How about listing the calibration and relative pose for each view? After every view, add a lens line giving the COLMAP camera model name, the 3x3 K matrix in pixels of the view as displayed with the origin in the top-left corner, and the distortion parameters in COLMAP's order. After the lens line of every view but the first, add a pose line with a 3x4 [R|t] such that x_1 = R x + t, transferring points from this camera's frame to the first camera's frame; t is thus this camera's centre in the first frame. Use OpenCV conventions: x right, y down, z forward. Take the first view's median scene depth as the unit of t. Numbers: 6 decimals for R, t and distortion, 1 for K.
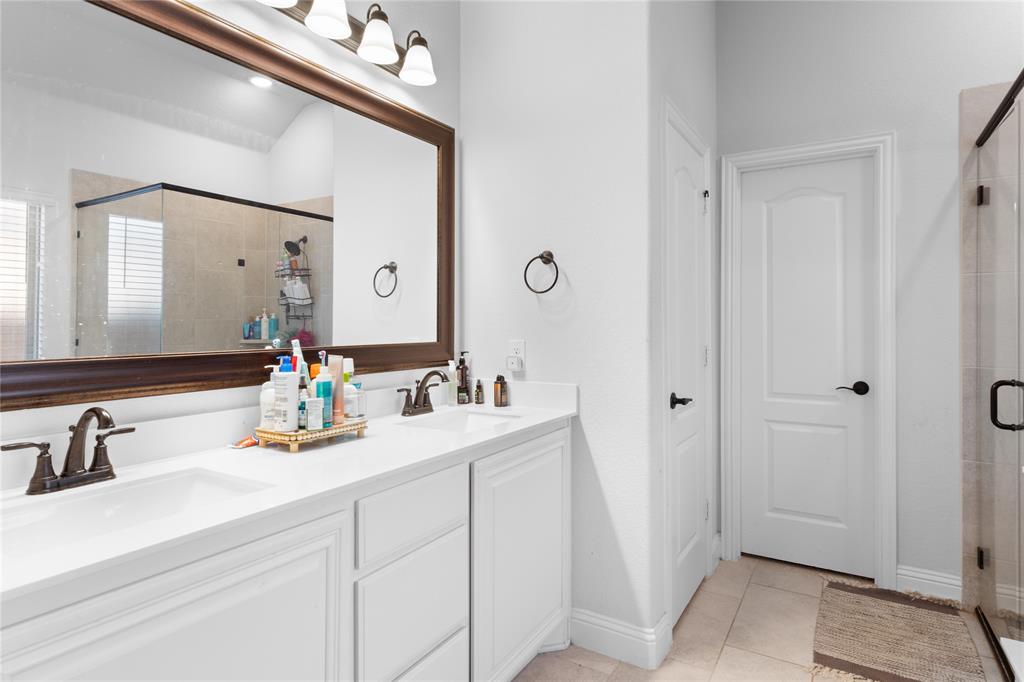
lens RADIAL K [[564.4, 0, 508.5], [0, 564.4, 326.3], [0, 0, 1]] dist [0.002040, -0.001308]
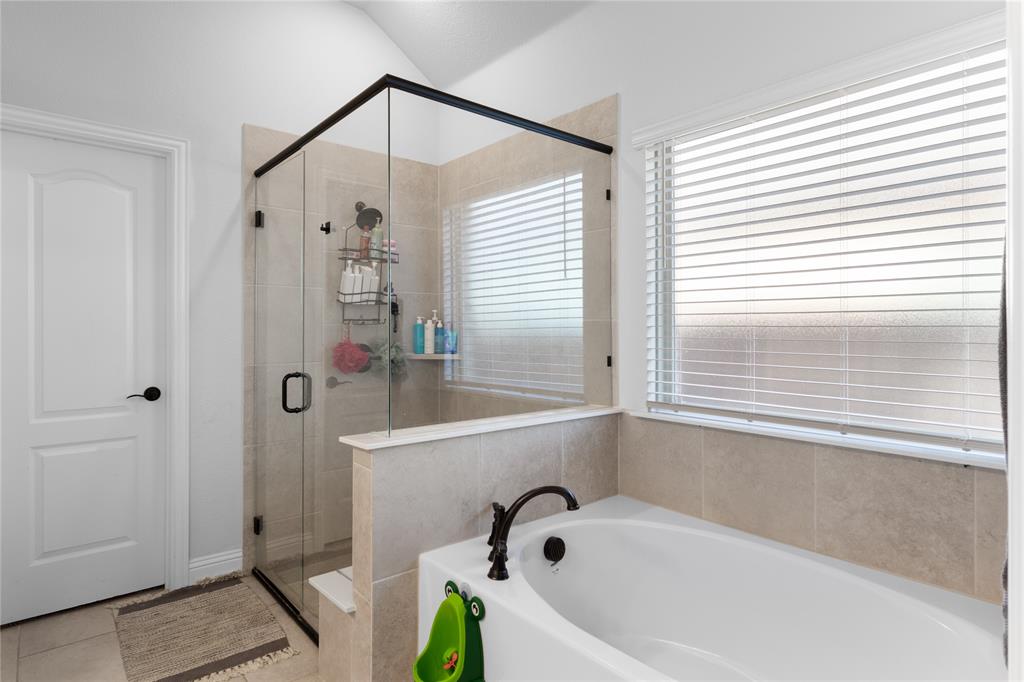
lens RADIAL K [[564.4, 0, 512.2], [0, 564.4, 332.1], [0, 0, 1]] dist [0.002040, -0.001308]
pose [[0.305563, -0.008793, 0.952131, -0.118561], [0.003159, 0.999961, 0.008220, -0.002782], [-0.952167, 0.000496, 0.305579, 0.125492]]
